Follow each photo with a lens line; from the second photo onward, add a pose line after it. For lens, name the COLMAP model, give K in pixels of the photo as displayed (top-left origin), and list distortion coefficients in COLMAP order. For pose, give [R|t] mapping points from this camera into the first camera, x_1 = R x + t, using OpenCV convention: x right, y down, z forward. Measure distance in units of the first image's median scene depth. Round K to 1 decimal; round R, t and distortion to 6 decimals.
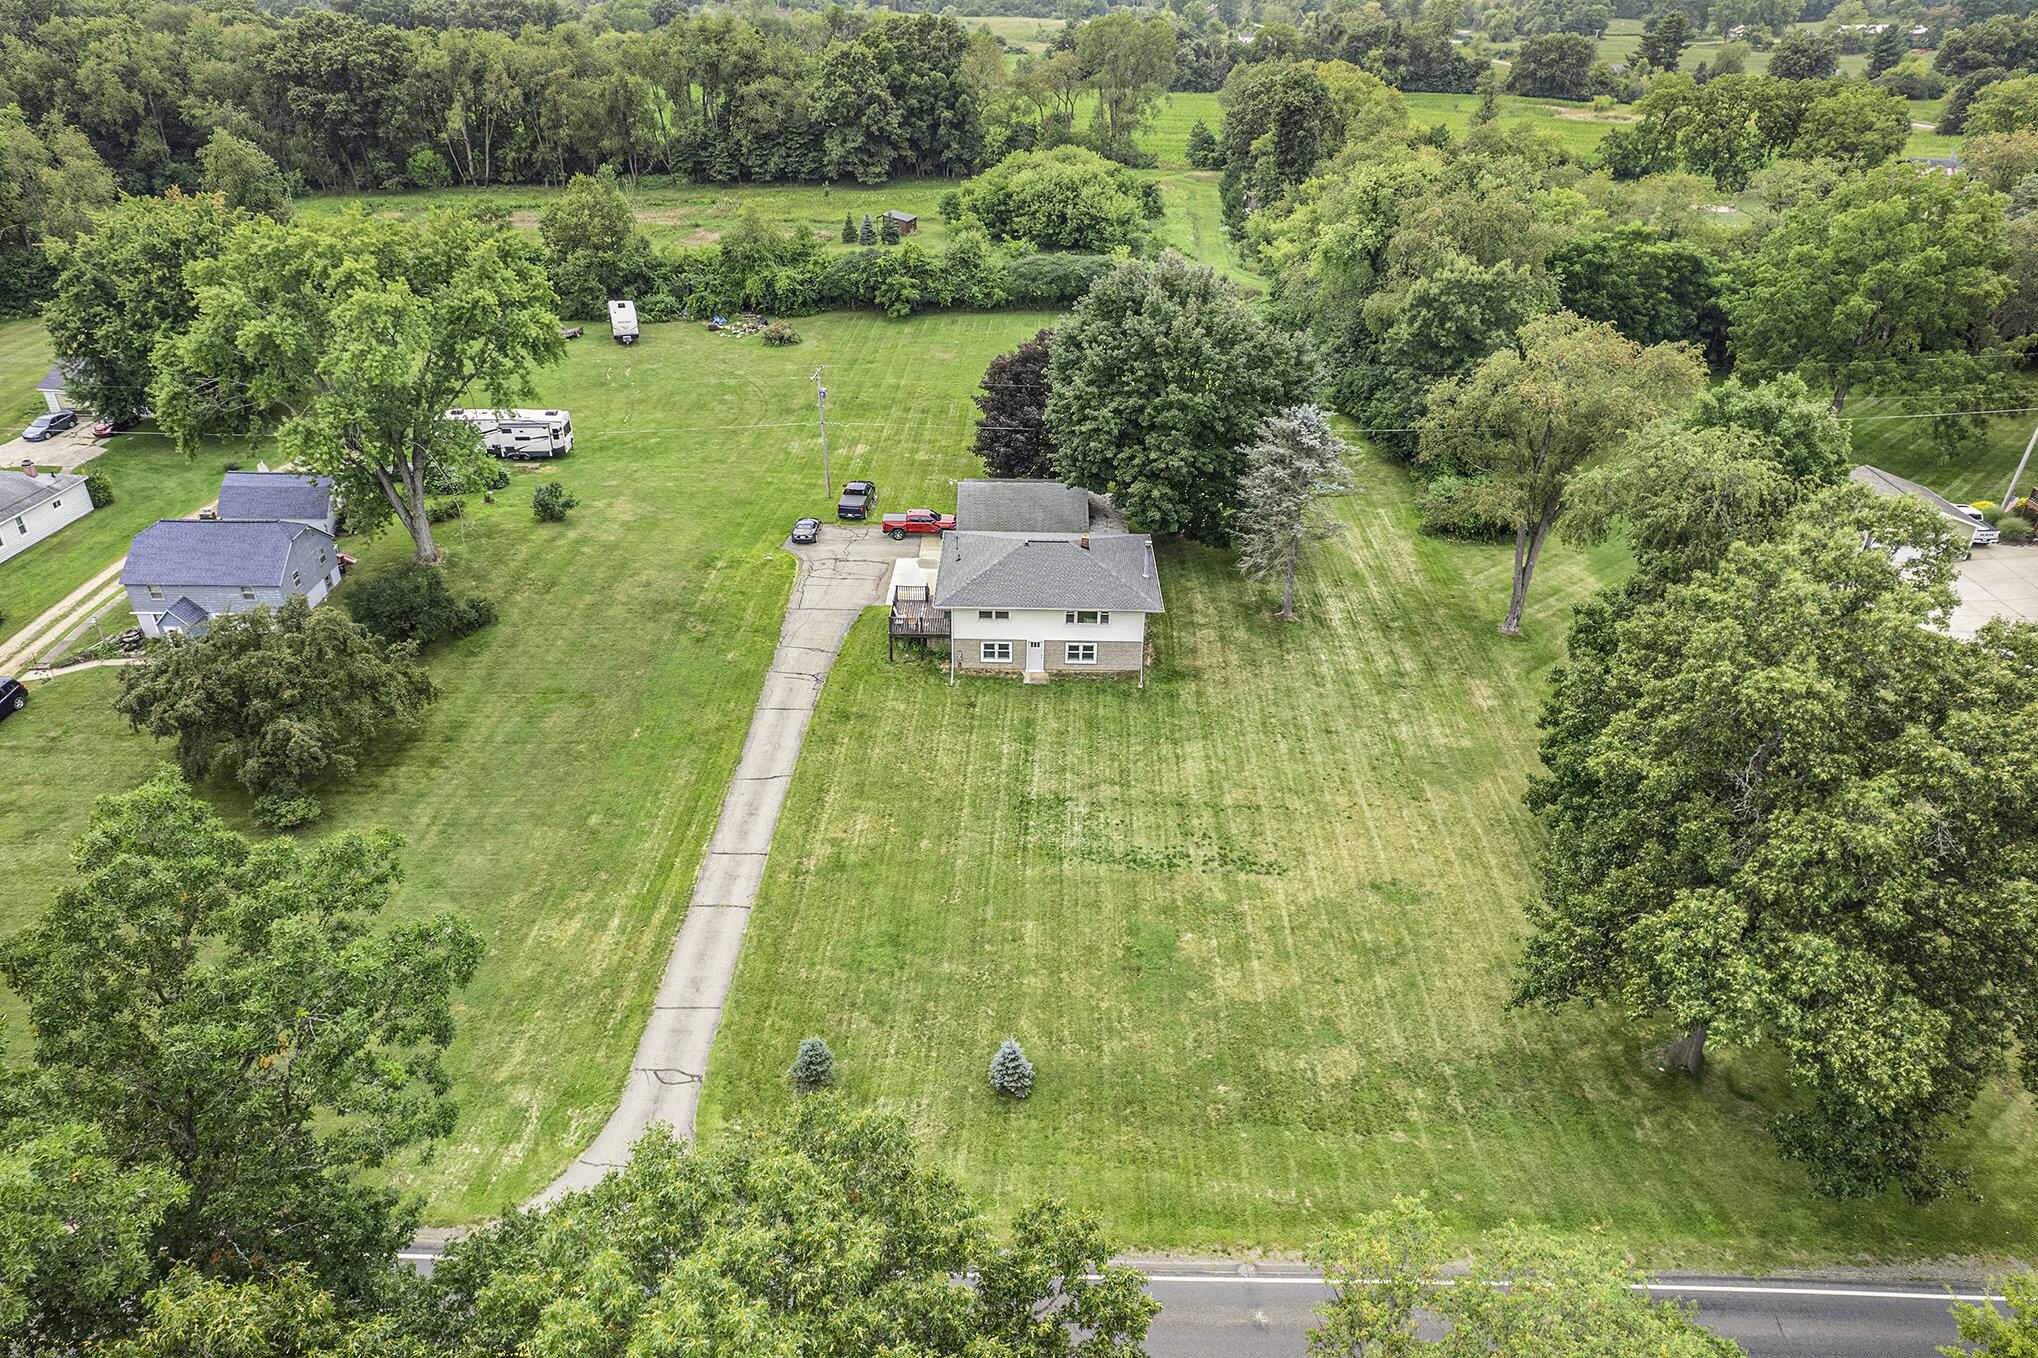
lens RADIAL K [[1271.8, 0, 1033.0], [0, 1271.8, 653.7], [0, 0, 1]] dist [-0.075229, 0.070127]
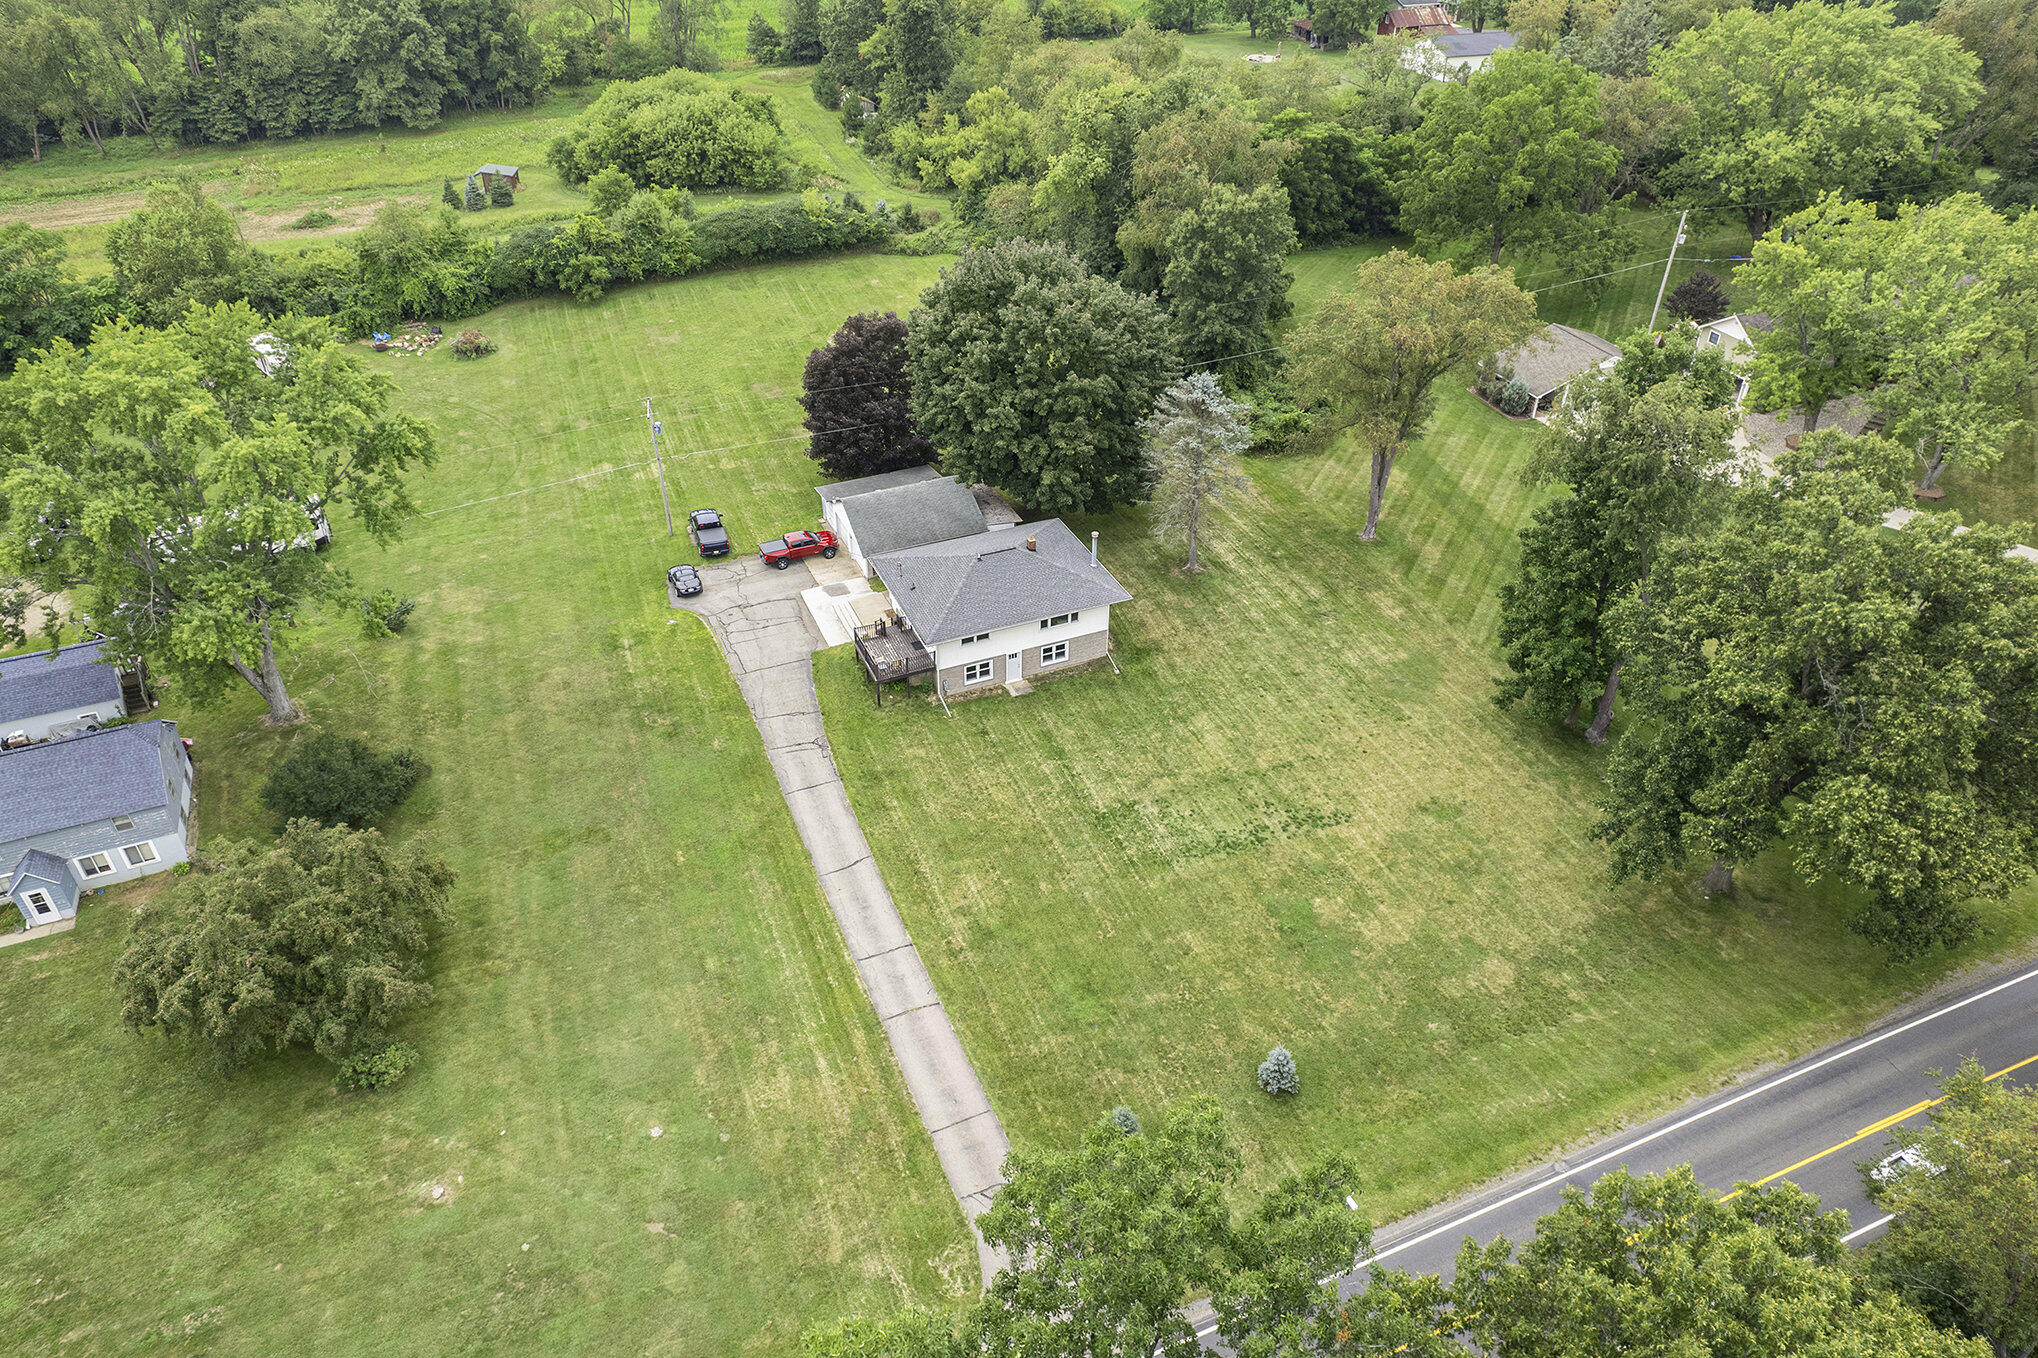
lens RADIAL K [[1309.7, 0, 996.3], [0, 1309.7, 653.7], [0, 0, 1]] dist [-0.077652, 0.074418]
pose [[0.919973, -0.237662, 0.311717, -0.319400], [0.204891, 0.969502, 0.134480, -0.144934], [-0.334171, -0.059850, 0.940610, 0.018539]]
